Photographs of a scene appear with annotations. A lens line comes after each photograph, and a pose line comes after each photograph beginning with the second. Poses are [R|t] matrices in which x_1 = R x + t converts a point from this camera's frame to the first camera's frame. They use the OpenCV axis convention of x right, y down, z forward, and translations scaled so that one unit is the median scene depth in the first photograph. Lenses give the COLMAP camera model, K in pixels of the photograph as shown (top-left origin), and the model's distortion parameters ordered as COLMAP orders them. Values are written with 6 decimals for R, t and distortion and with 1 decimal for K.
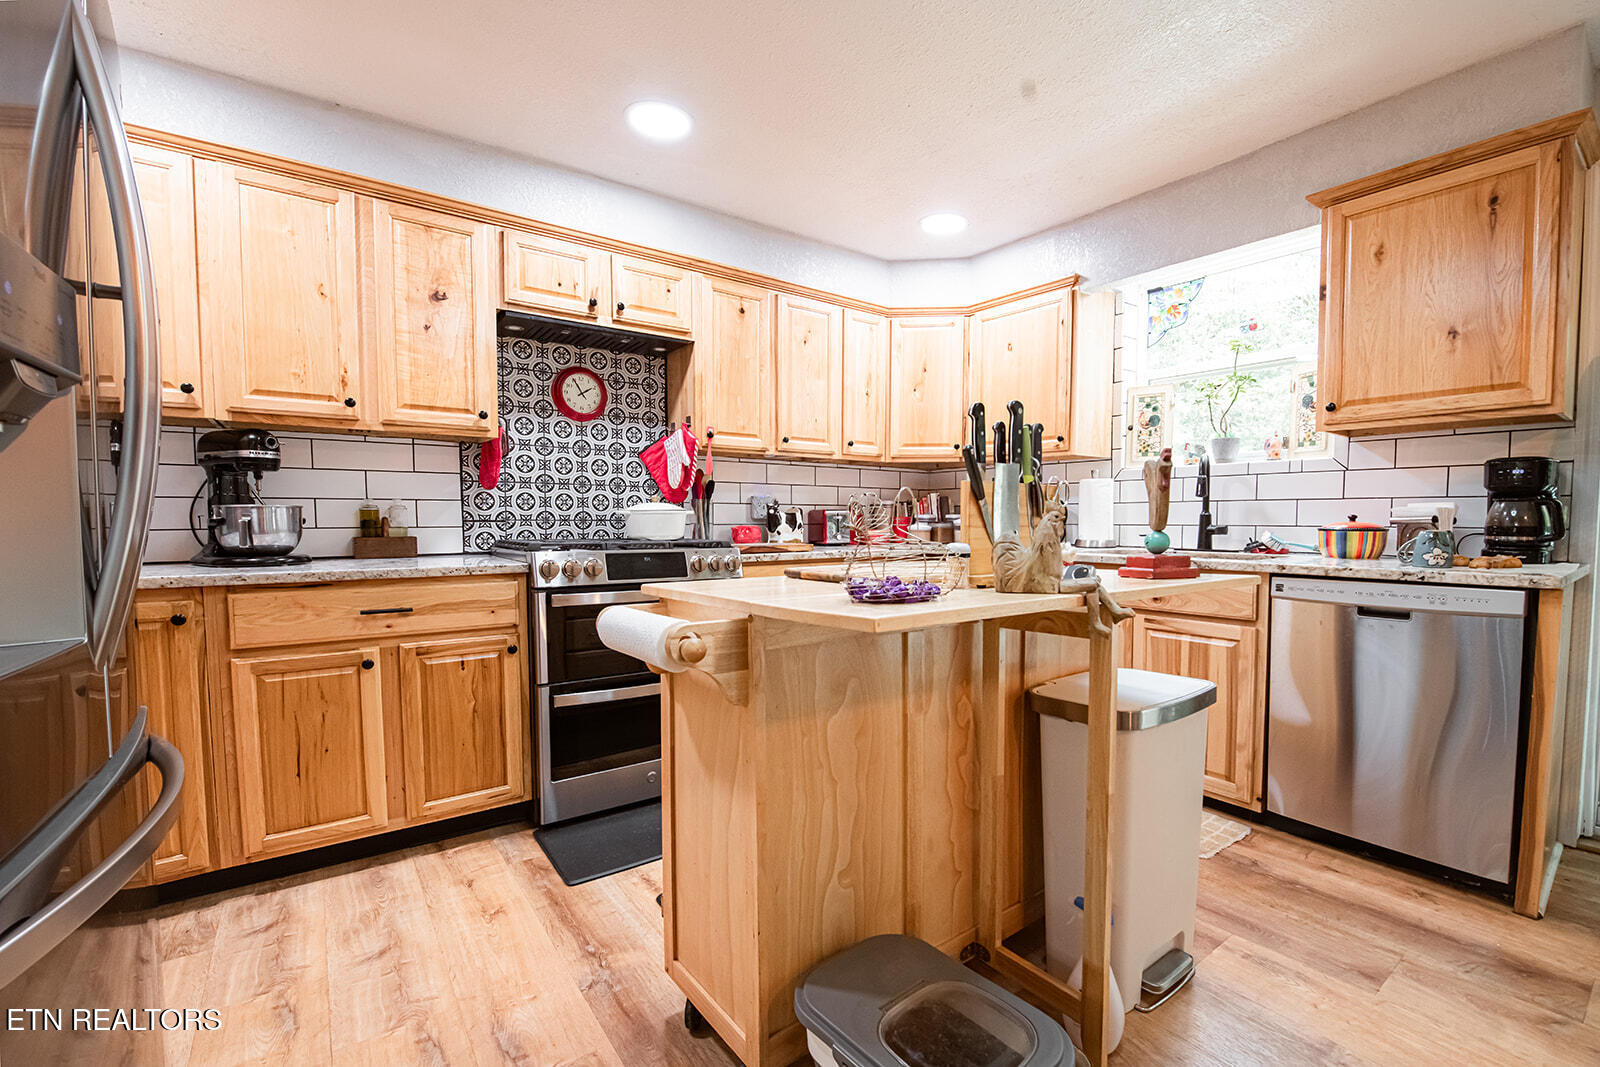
lens RADIAL K [[631.2, 0, 803.1], [0, 631.2, 530.2], [0, 0, 1]] dist [-0.011725, -0.000301]
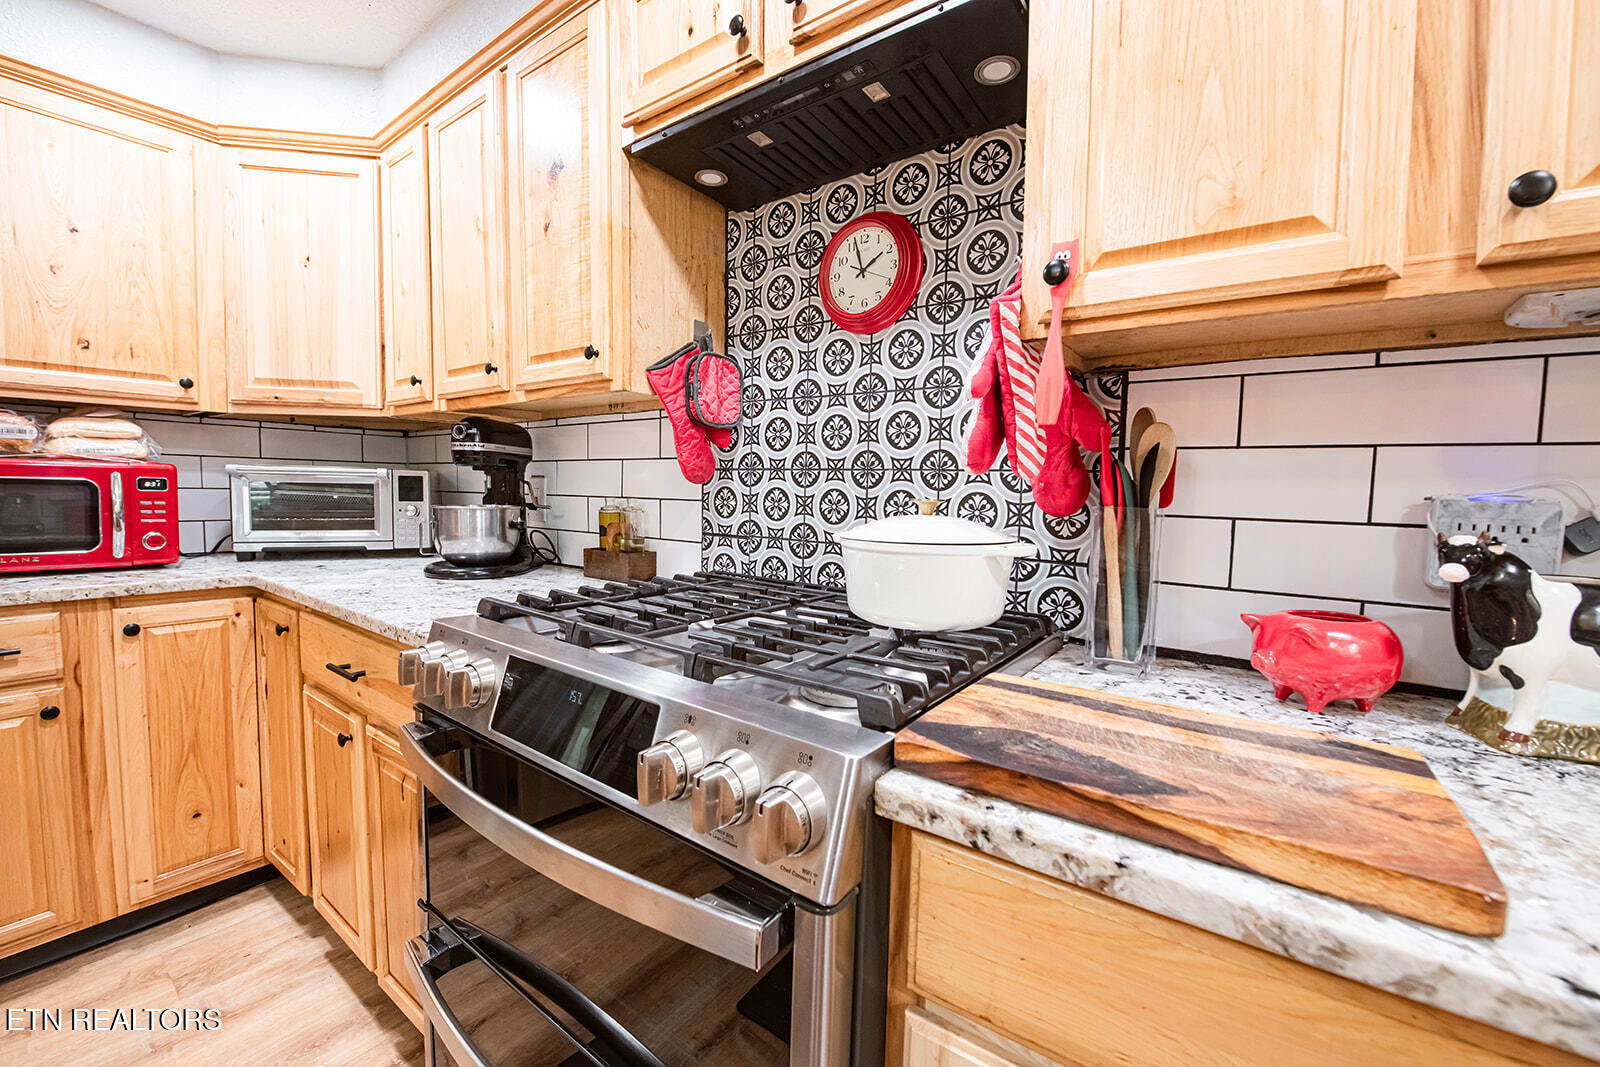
lens RADIAL K [[631.2, 0, 803.1], [0, 631.2, 530.2], [0, 0, 1]] dist [-0.011725, -0.000301]
pose [[0.356036, 0.066447, -0.932107, 0.072713], [-0.036803, 0.997692, 0.057064, -0.052688], [0.933747, 0.013988, 0.357660, 0.792182]]
